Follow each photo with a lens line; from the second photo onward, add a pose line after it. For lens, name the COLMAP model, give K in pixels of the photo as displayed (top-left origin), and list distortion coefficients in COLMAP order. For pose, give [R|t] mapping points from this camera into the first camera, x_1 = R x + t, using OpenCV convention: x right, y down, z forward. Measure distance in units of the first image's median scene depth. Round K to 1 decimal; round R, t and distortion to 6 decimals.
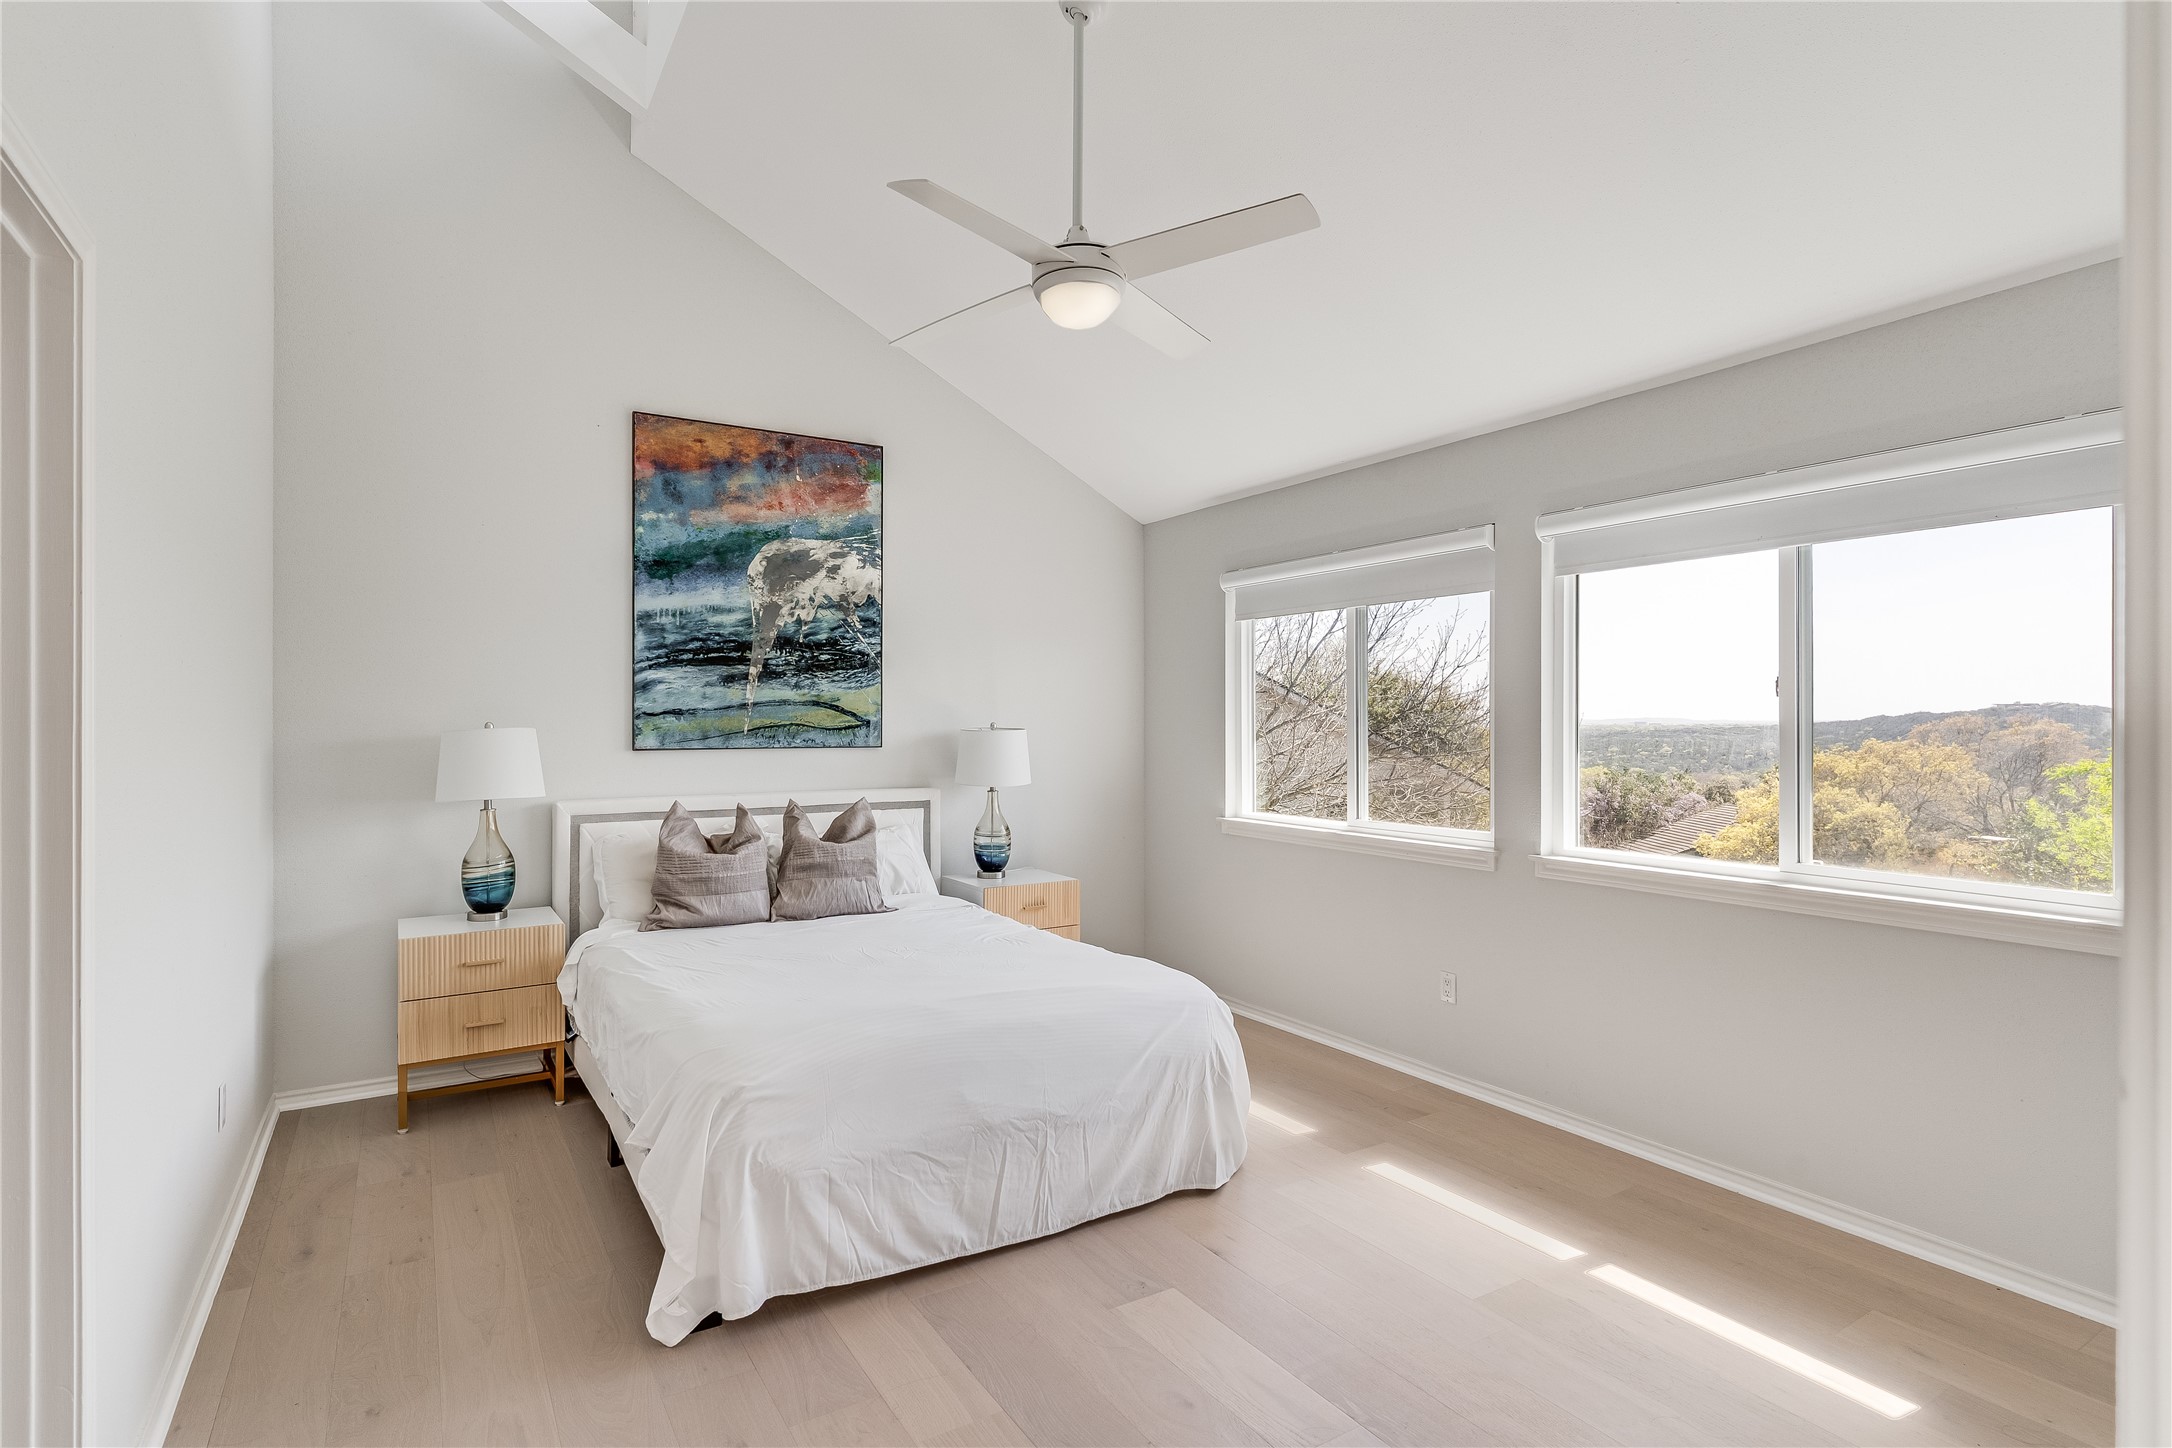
lens RADIAL K [[1071.9, 0, 1081.7], [0, 1071.9, 724.9], [0, 0, 1]] dist [-0.014360, 0.000051]
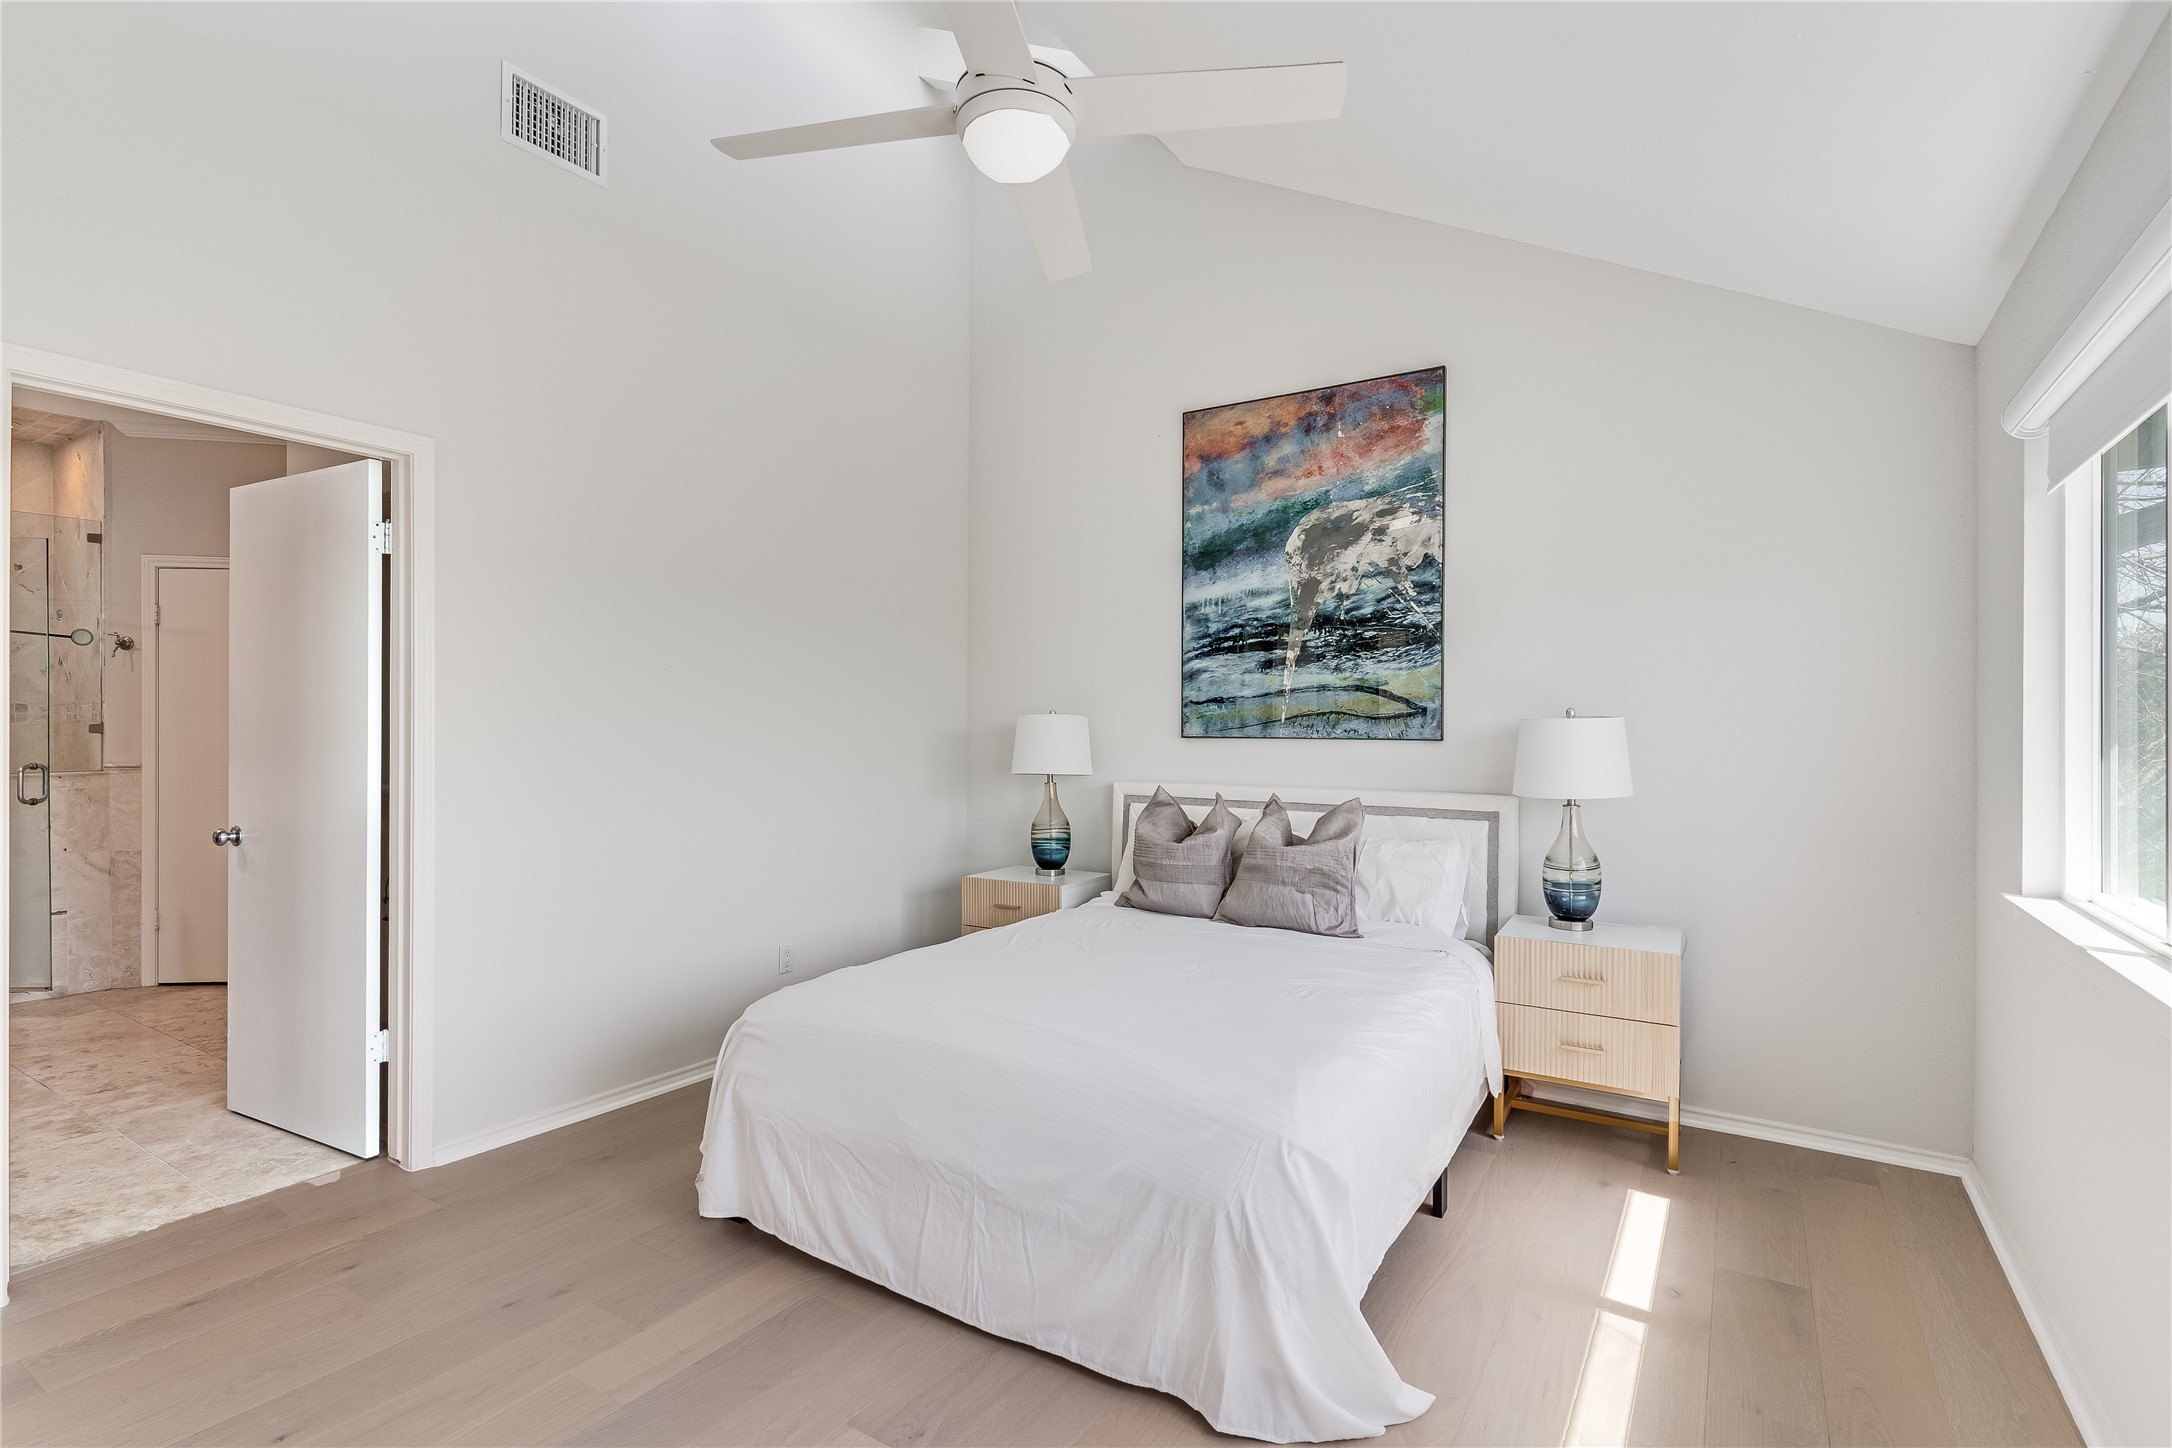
lens RADIAL K [[1049.7, 0, 1070.8], [0, 1049.7, 724.9], [0, 0, 1]] dist [0.004340, 0.000375]
pose [[0.421230, 0.001112, -0.906953, 0.446735], [-0.008416, 0.999961, -0.002683, 0.014759], [0.906915, 0.008763, 0.421223, 0.451870]]
